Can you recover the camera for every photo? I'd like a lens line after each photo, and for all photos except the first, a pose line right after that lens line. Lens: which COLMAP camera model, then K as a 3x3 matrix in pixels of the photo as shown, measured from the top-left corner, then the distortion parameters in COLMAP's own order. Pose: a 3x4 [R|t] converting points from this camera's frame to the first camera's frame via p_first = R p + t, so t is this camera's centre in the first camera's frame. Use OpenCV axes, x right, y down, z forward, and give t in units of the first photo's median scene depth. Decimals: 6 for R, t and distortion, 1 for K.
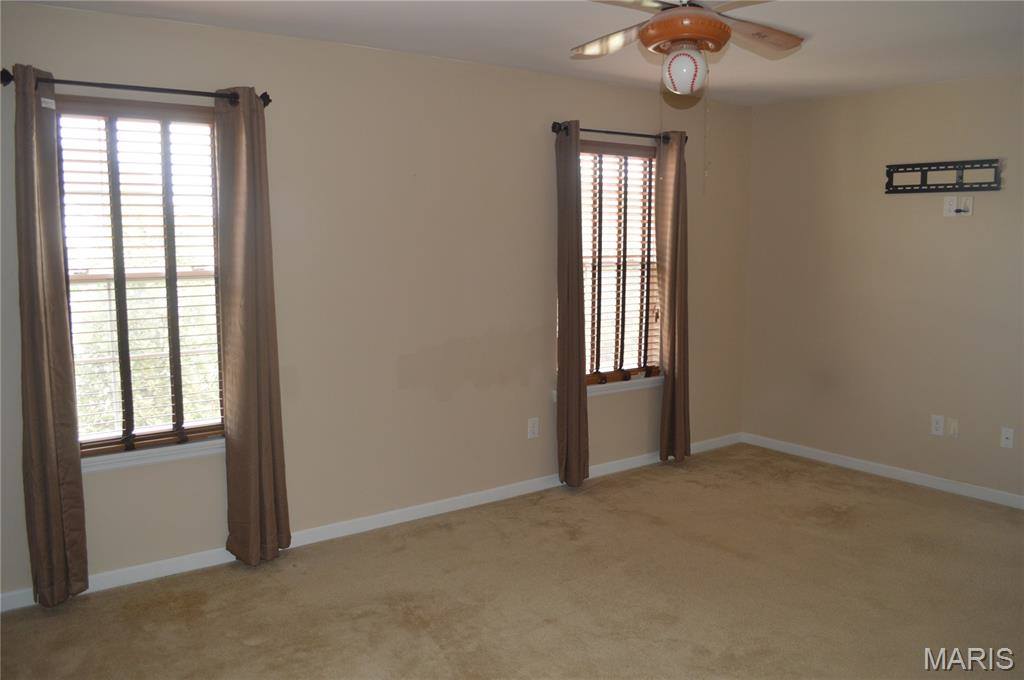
lens RADIAL K [[805.7, 0, 500.9], [0, 805.7, 341.5], [0, 0, 1]] dist [-0.058075, -0.001094]
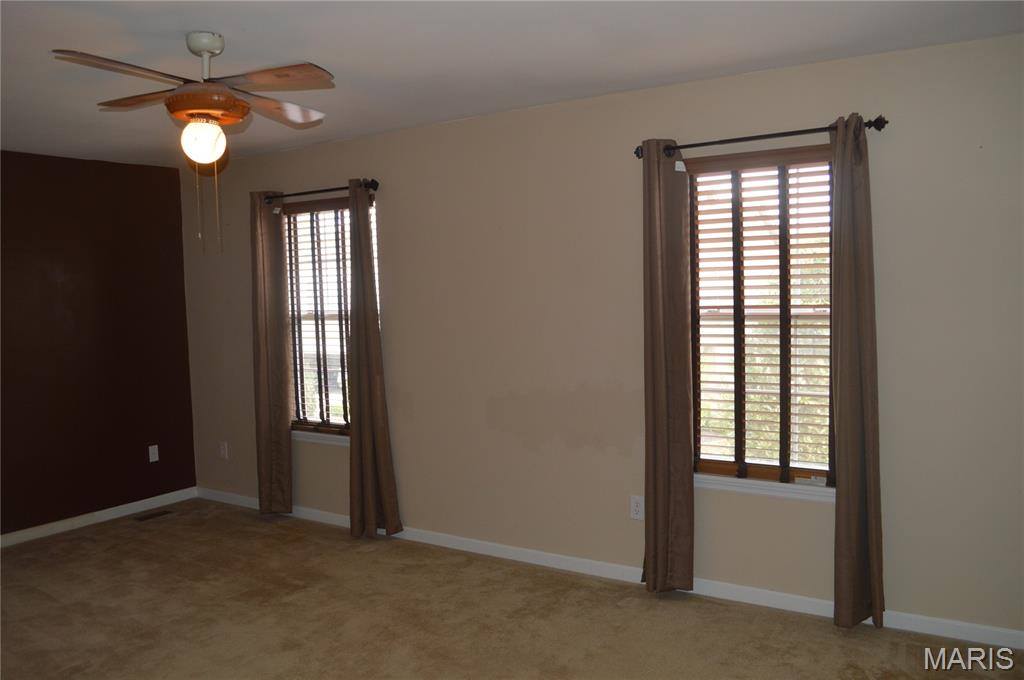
lens RADIAL K [[805.7, 0, 500.9], [0, 805.7, 341.5], [0, 0, 1]] dist [-0.058075, -0.001094]
pose [[0.363385, 0.055566, -0.929981, 0.441953], [-0.094280, 0.995288, 0.022629, -0.041384], [0.926856, 0.079456, 0.366911, 0.314360]]
